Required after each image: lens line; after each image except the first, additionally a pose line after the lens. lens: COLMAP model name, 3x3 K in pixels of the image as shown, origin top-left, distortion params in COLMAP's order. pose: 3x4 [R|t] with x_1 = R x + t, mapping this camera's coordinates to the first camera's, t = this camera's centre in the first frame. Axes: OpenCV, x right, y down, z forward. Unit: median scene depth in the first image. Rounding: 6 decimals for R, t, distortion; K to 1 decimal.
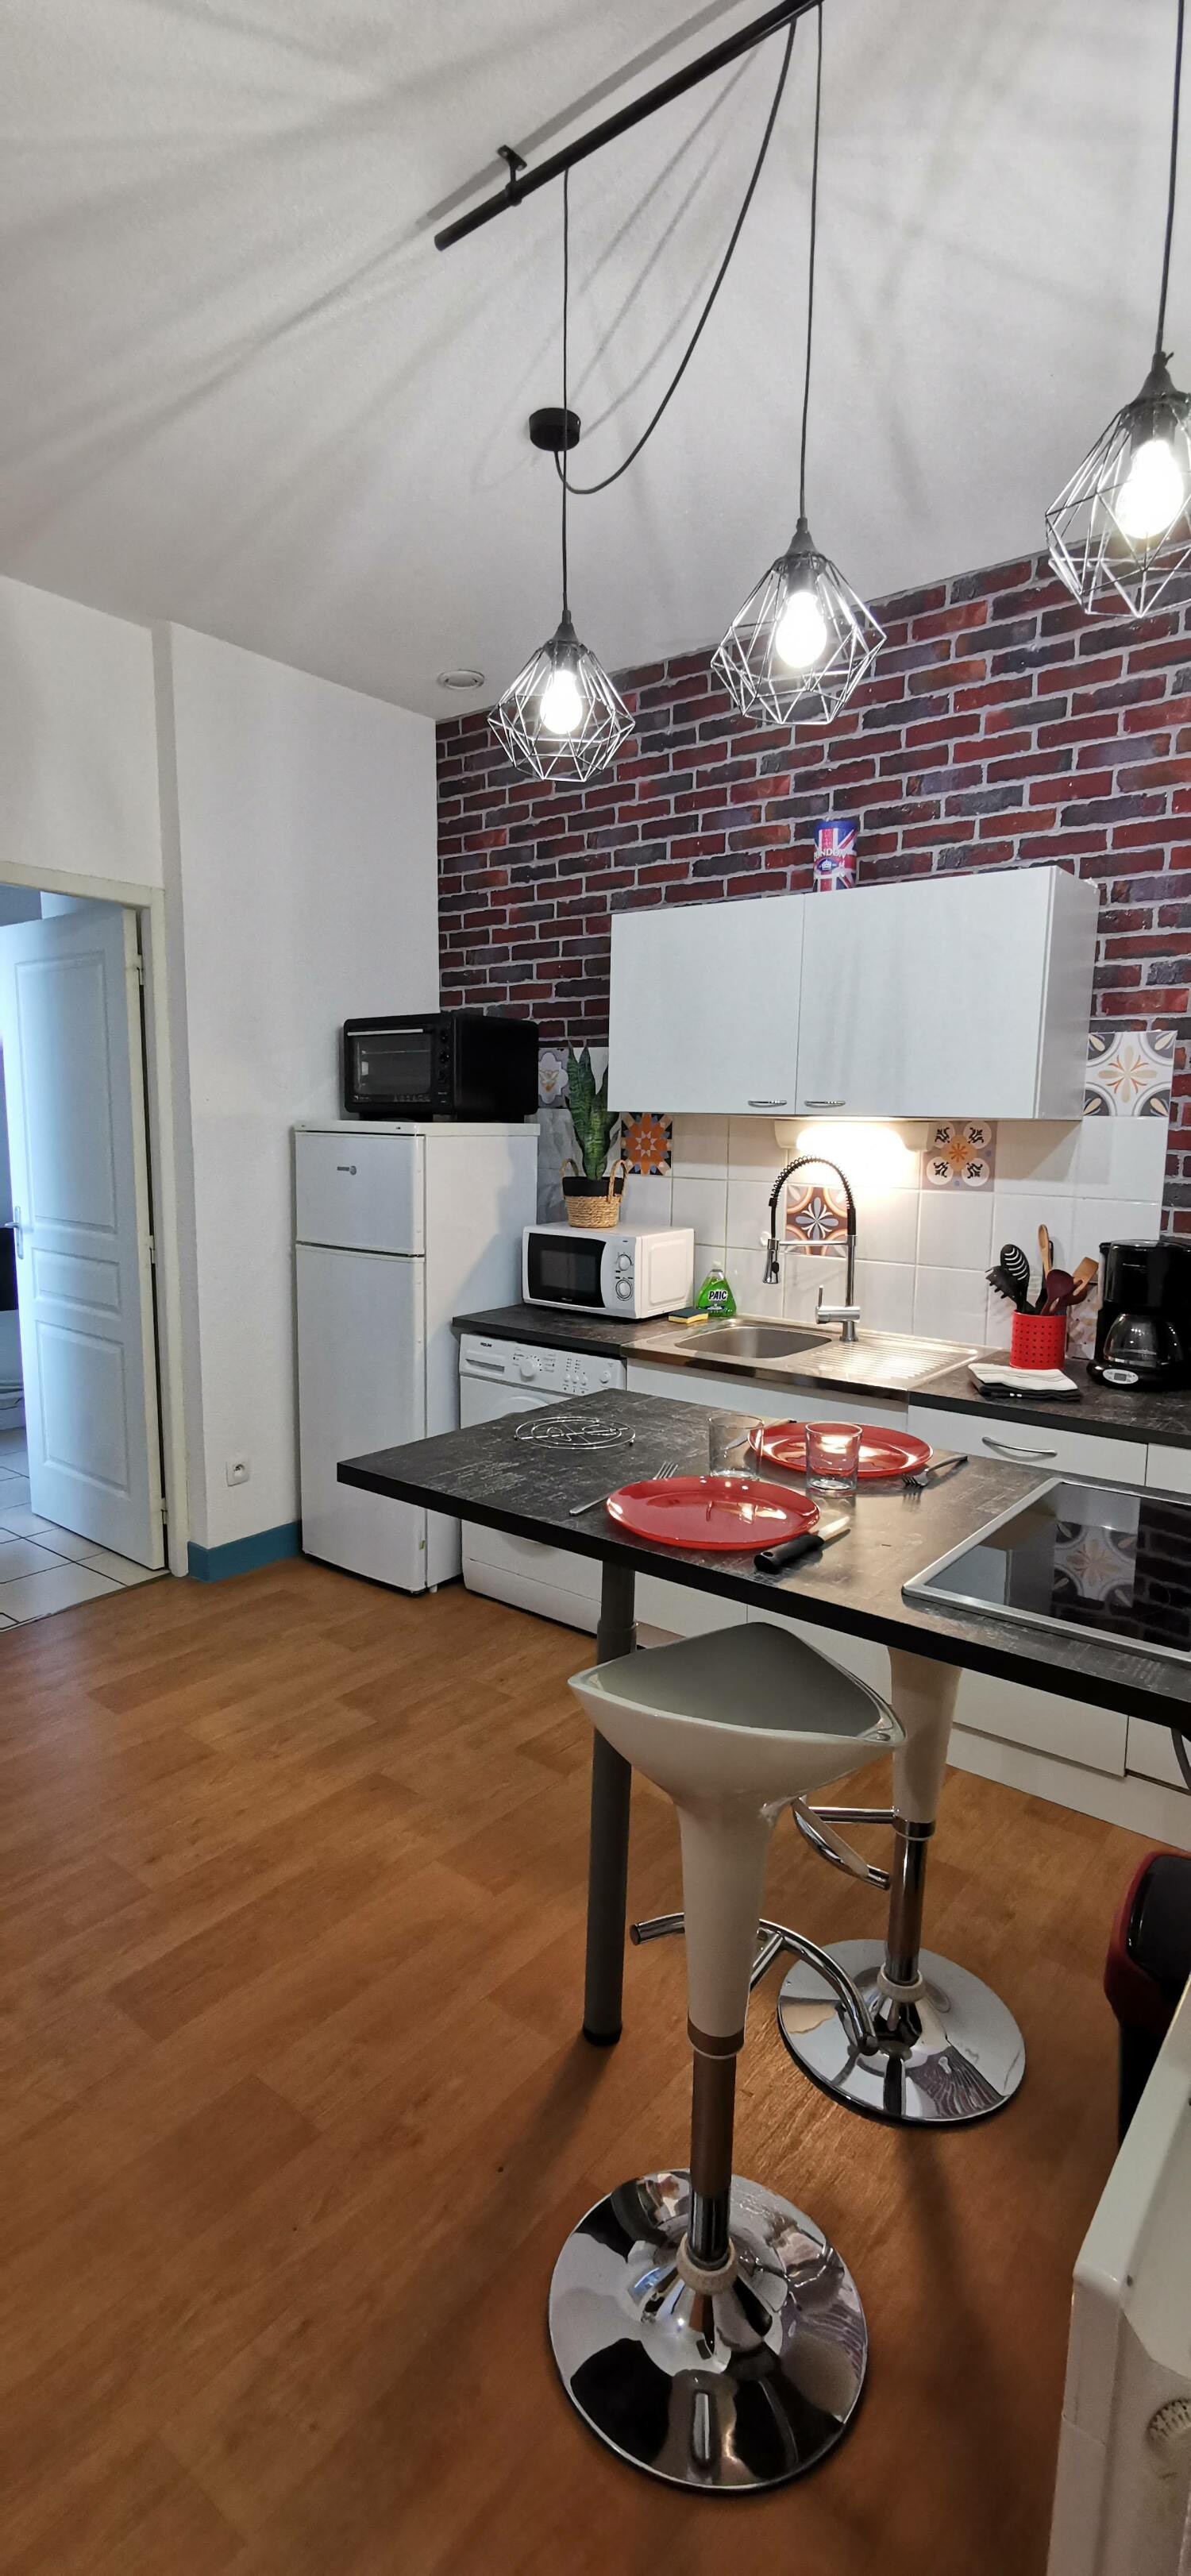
lens RADIAL K [[1185.1, 0, 597.6], [0, 1185.1, 1287.4], [0, 0, 1]] dist [0.009335, -0.003277]
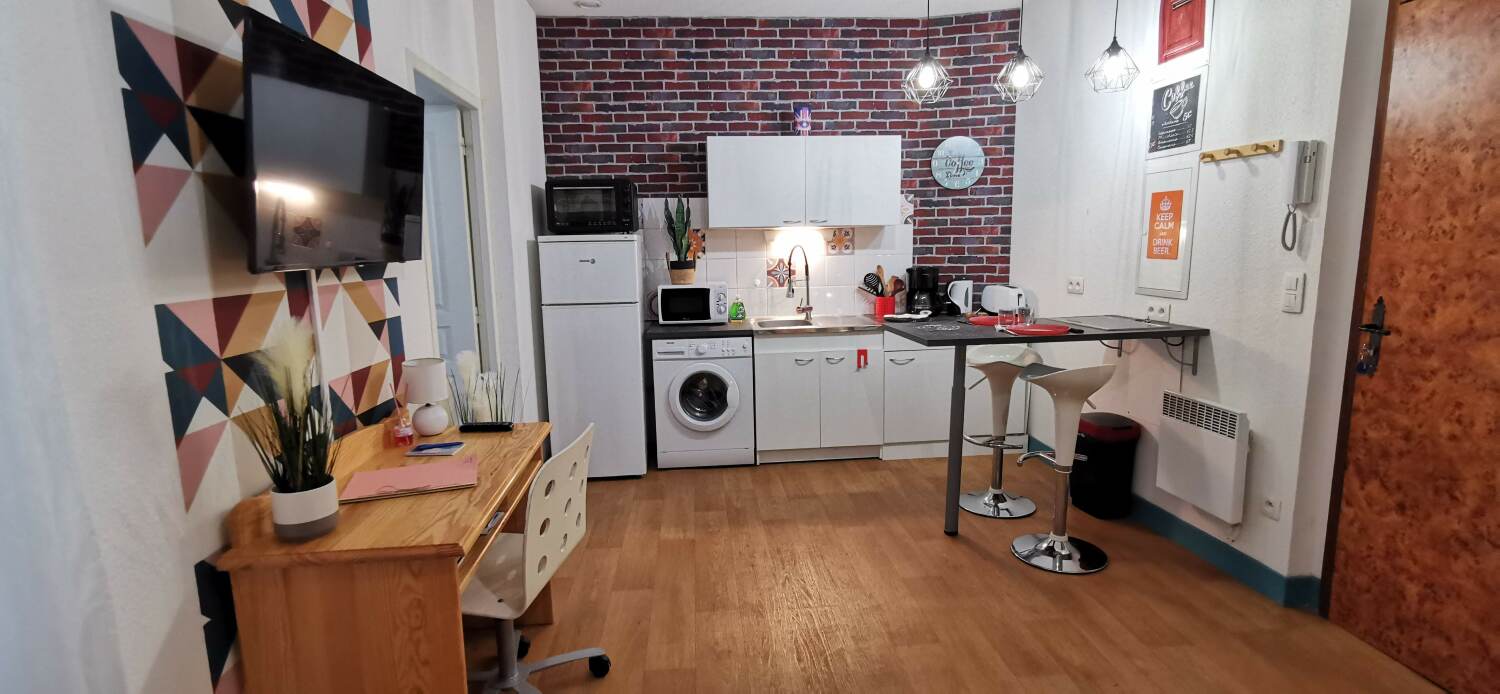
lens RADIAL K [[690.2, 0, 746.2], [0, 690.2, 350.9], [0, 0, 1]] dist [0.009335, -0.003277]
pose [[0.730845, -0.133194, 0.669421, -0.848026], [0.128751, 0.990070, 0.056429, 0.012374], [-0.670290, 0.044948, 0.740737, 0.035601]]
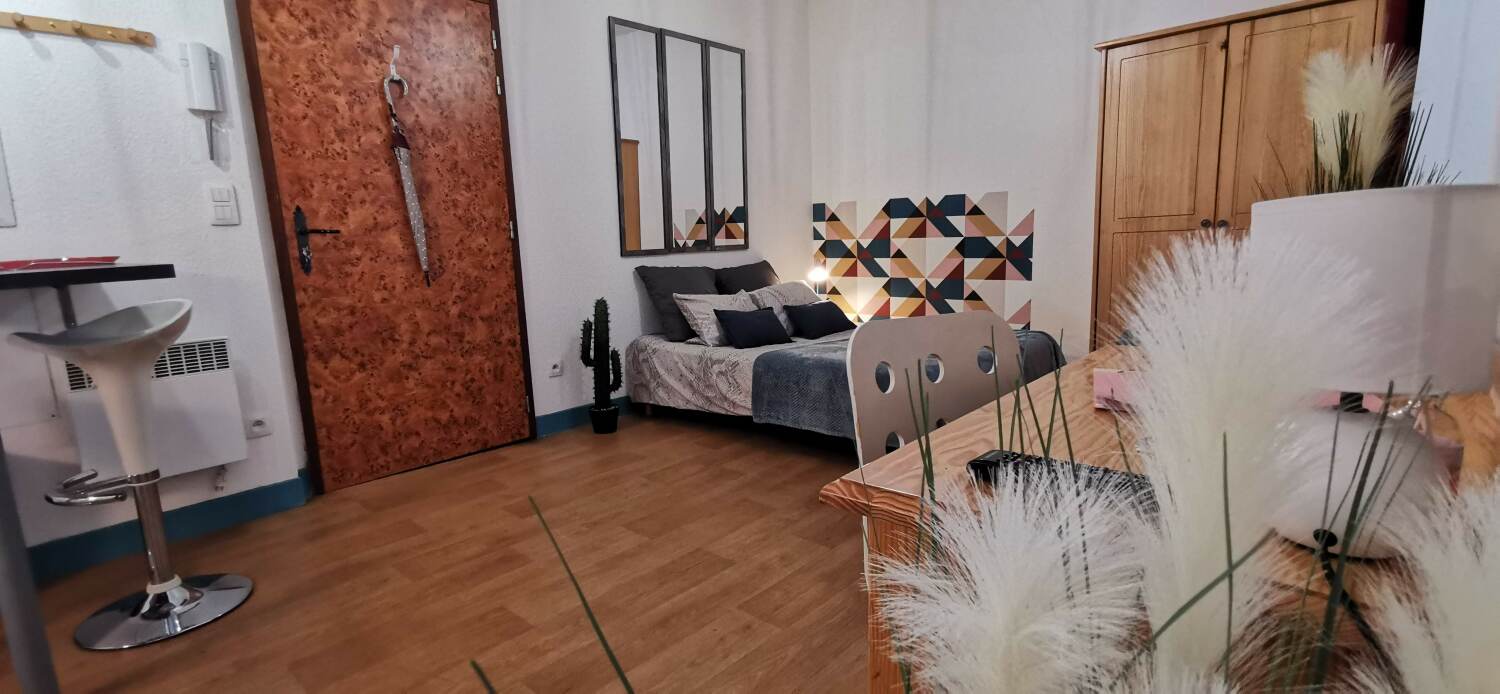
lens RADIAL K [[690.2, 0, 754.2], [0, 690.2, 348.2], [0, 0, 1]] dist [0.009335, -0.003277]
pose [[-0.998412, 0.018285, 0.053275, -0.501133], [0.033868, 0.950644, 0.308431, 0.005012], [-0.045006, 0.309745, -0.949754, 0.926682]]
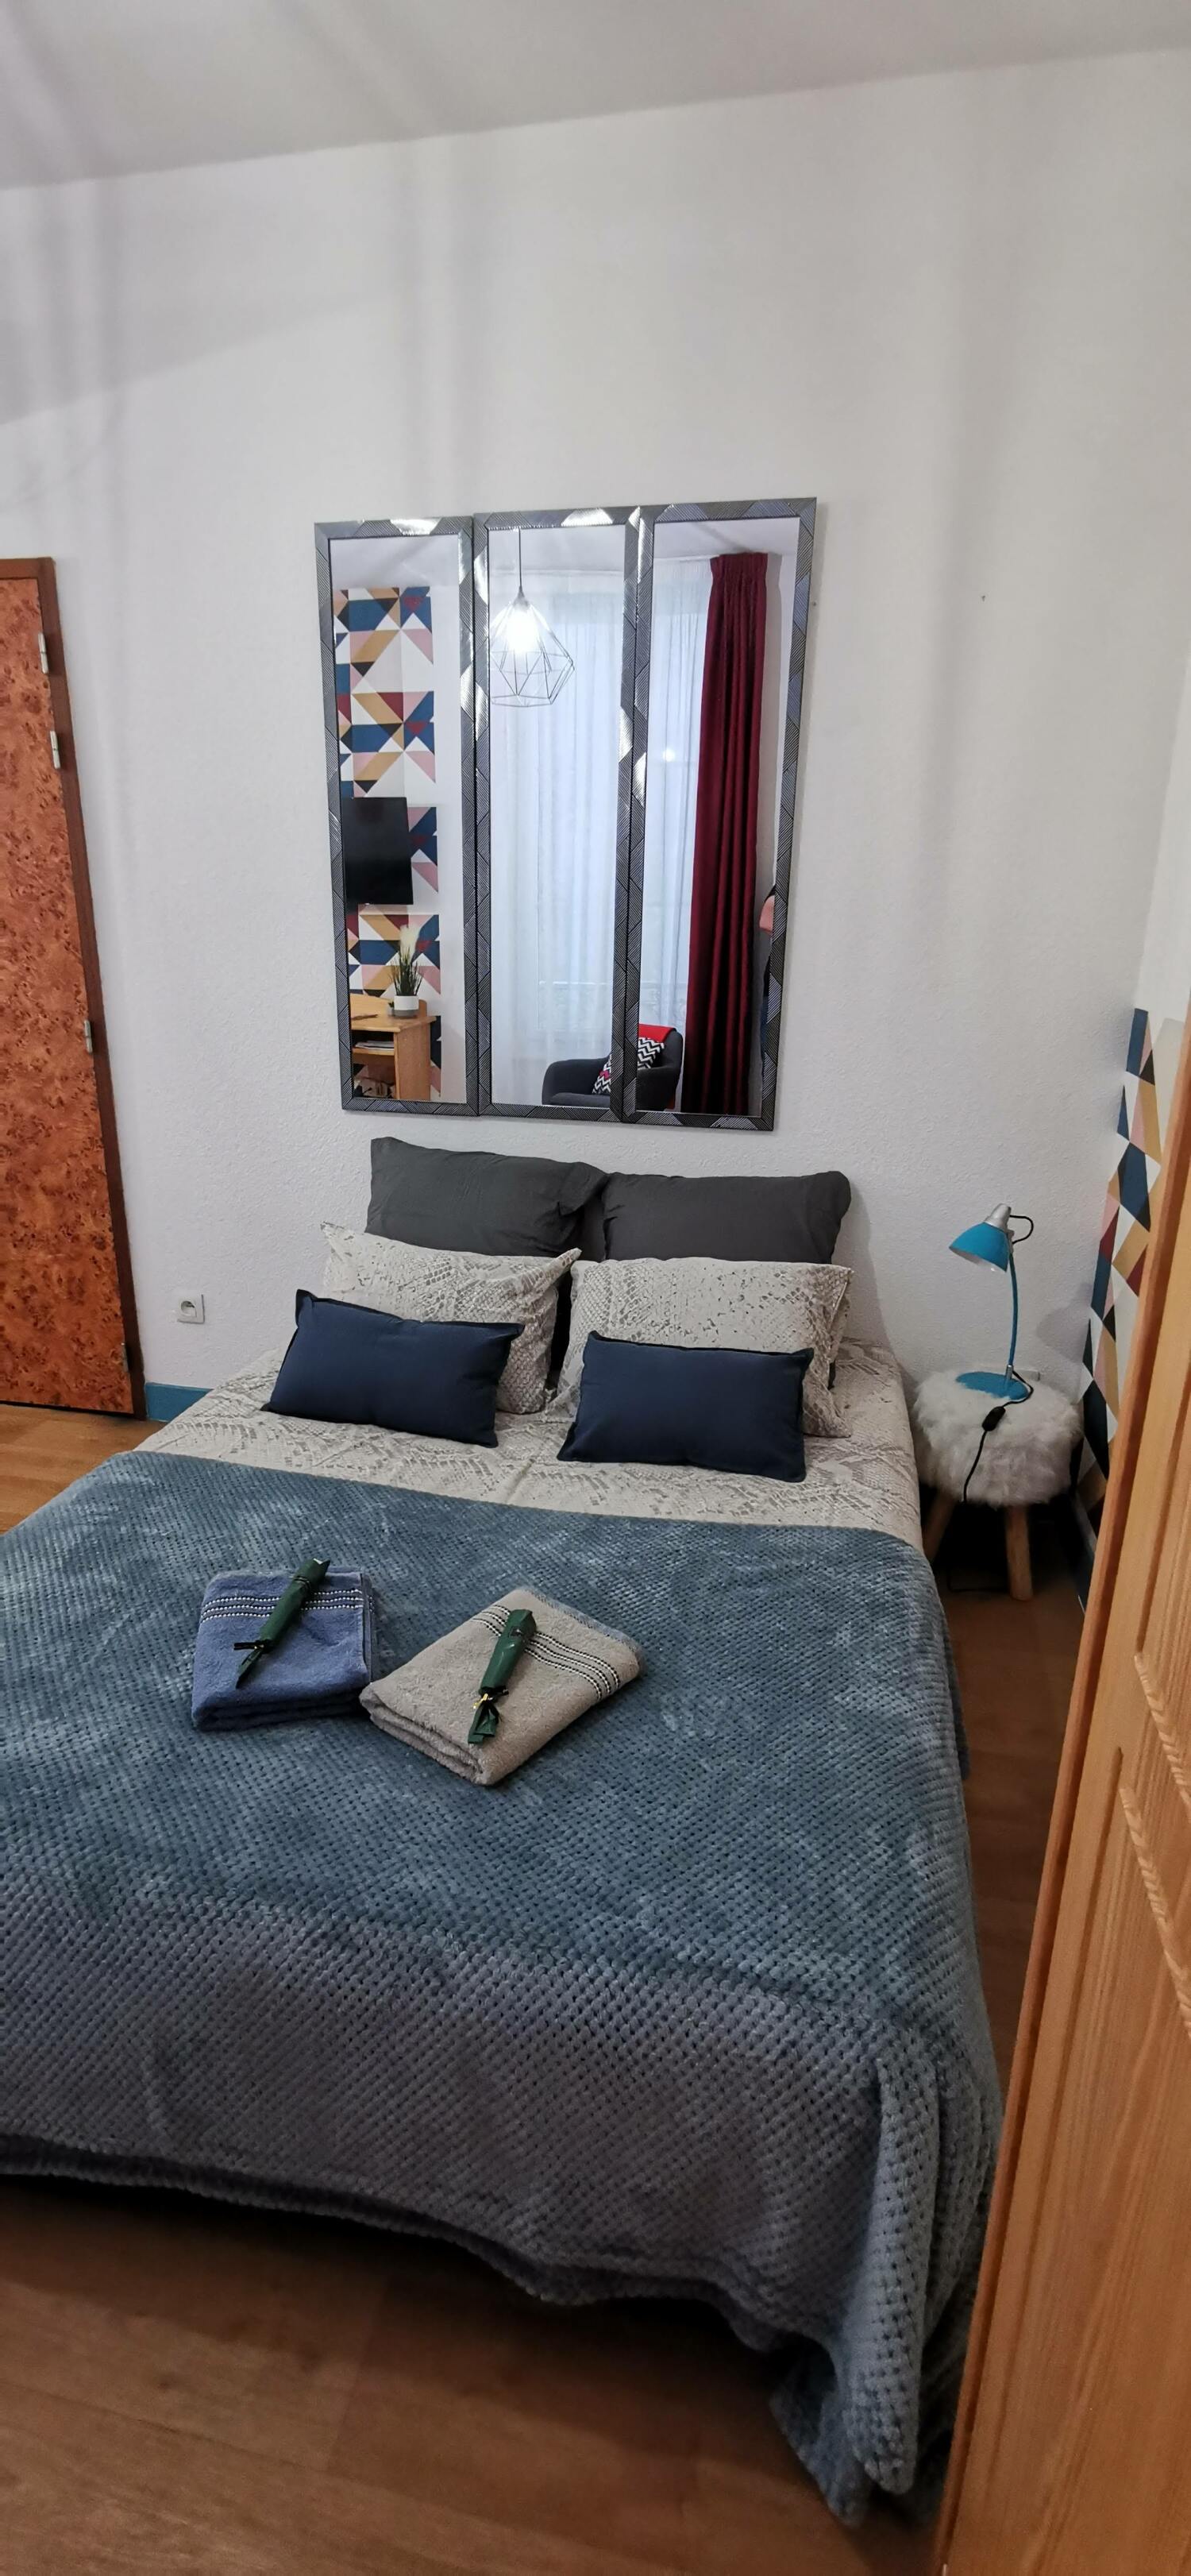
lens RADIAL K [[1185.1, 0, 590.1], [0, 1185.1, 1292.1], [0, 0, 1]] dist [0.009335, -0.003277]
pose [[-0.454712, -0.281034, 0.845137, -1.100092], [0.111183, 0.923577, 0.366937, 0.030855], [-0.883671, 0.260815, -0.388716, -0.015496]]
